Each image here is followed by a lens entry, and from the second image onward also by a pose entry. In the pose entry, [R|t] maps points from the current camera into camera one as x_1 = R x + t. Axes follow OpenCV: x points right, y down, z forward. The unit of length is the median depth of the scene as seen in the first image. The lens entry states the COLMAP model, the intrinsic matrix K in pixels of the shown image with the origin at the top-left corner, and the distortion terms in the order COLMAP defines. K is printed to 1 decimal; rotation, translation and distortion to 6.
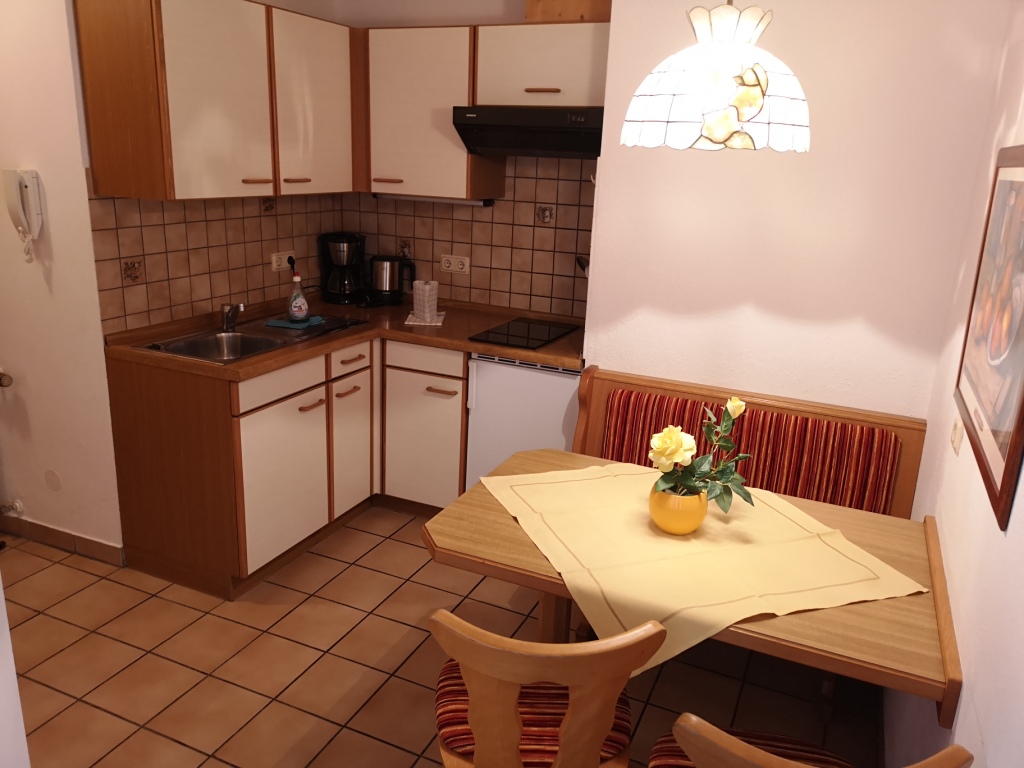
lens RADIAL K [[806.6, 0, 512.0], [0, 806.6, 381.4], [0, 0, 1]] dist [0.006110, 0.001584]
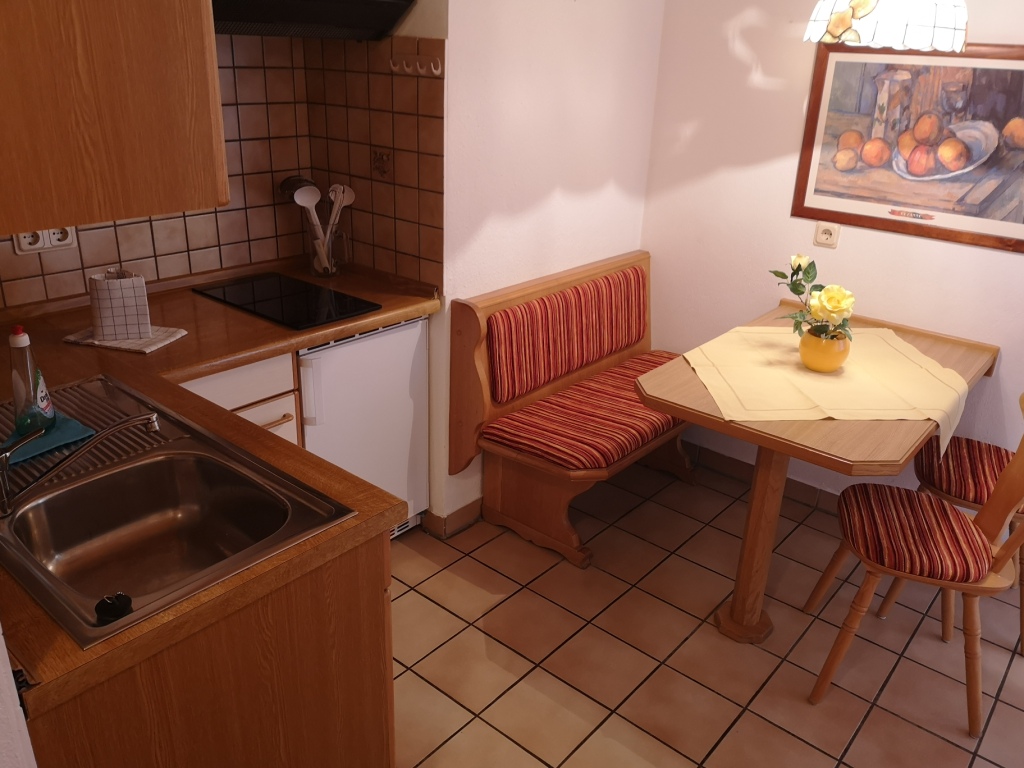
lens RADIAL K [[806.6, 0, 512.0], [0, 806.6, 381.4], [0, 0, 1]] dist [0.006110, 0.001584]
pose [[0.275675, -0.398412, 0.874798, -0.633871], [0.236721, 0.910173, 0.339925, -0.207815], [-0.931647, 0.113374, 0.345224, 0.646161]]
